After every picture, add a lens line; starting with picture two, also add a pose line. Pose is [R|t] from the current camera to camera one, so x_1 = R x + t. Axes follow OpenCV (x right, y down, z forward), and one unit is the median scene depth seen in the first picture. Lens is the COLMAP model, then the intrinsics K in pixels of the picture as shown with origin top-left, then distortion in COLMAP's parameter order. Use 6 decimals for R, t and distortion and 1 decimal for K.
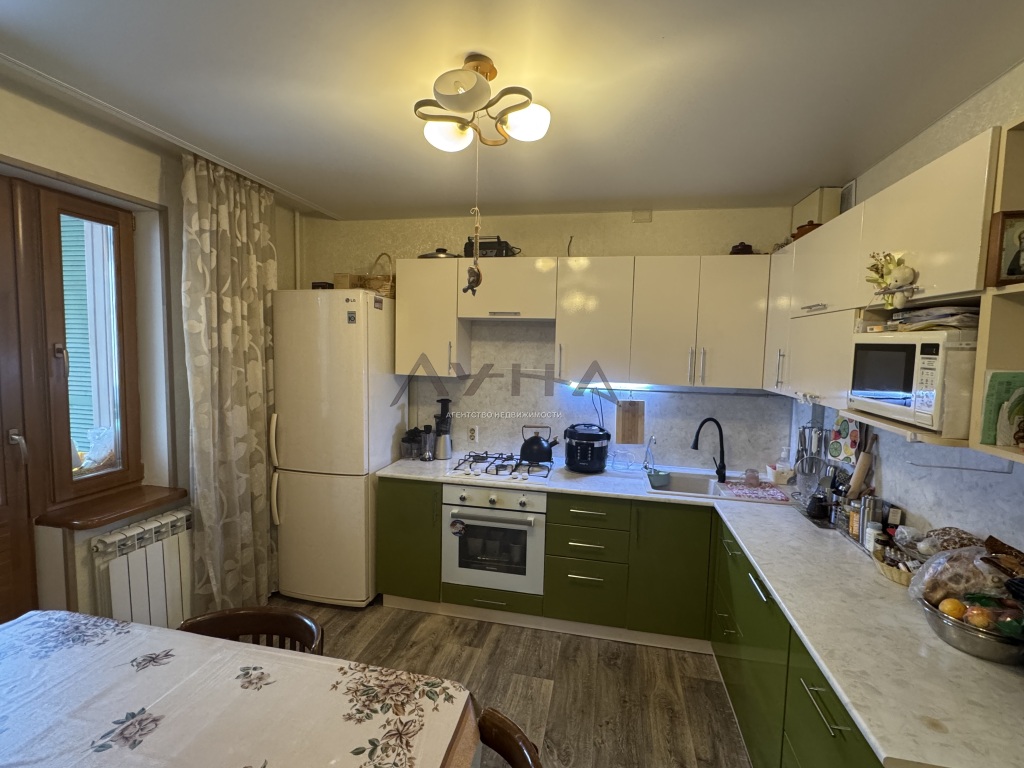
lens RADIAL K [[464.8, 0, 511.8], [0, 464.8, 382.7], [0, 0, 1]] dist [-0.002693, -0.000171]
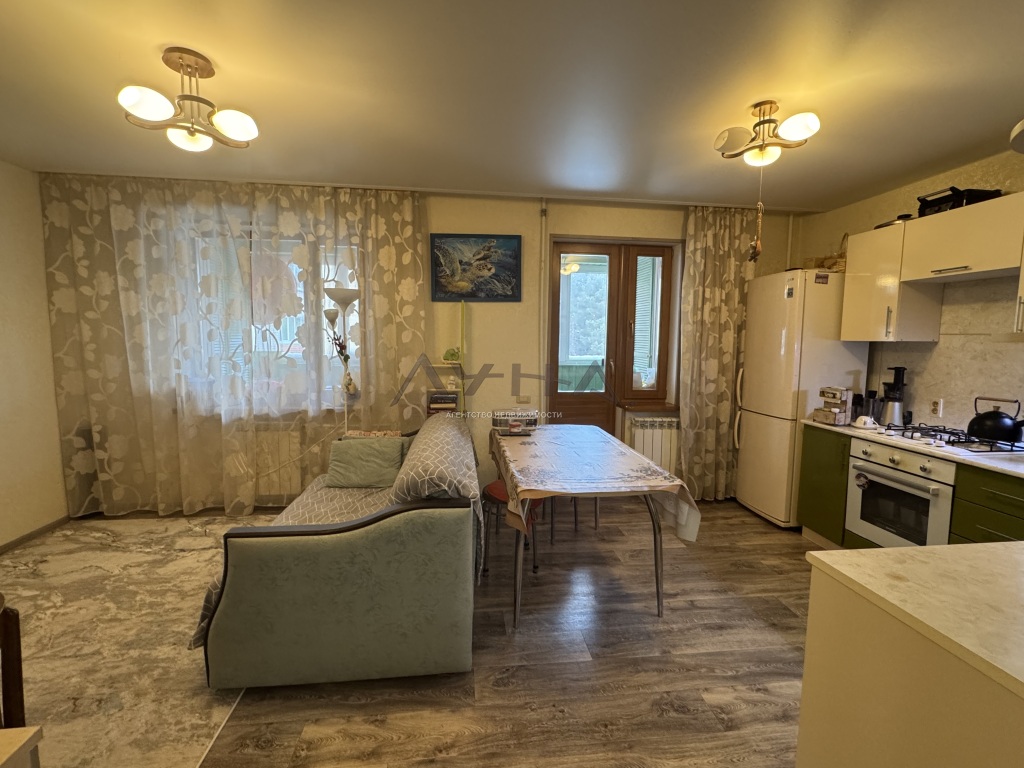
lens RADIAL K [[453.8, 0, 520.7], [0, 453.8, 381.8], [0, 0, 1]] dist [-0.002035, -0.000442]
pose [[0.336380, 0.068457, -0.939235, 0.592777], [-0.080430, 0.995799, 0.043775, 0.107360], [0.938285, 0.060818, 0.340473, -0.097409]]
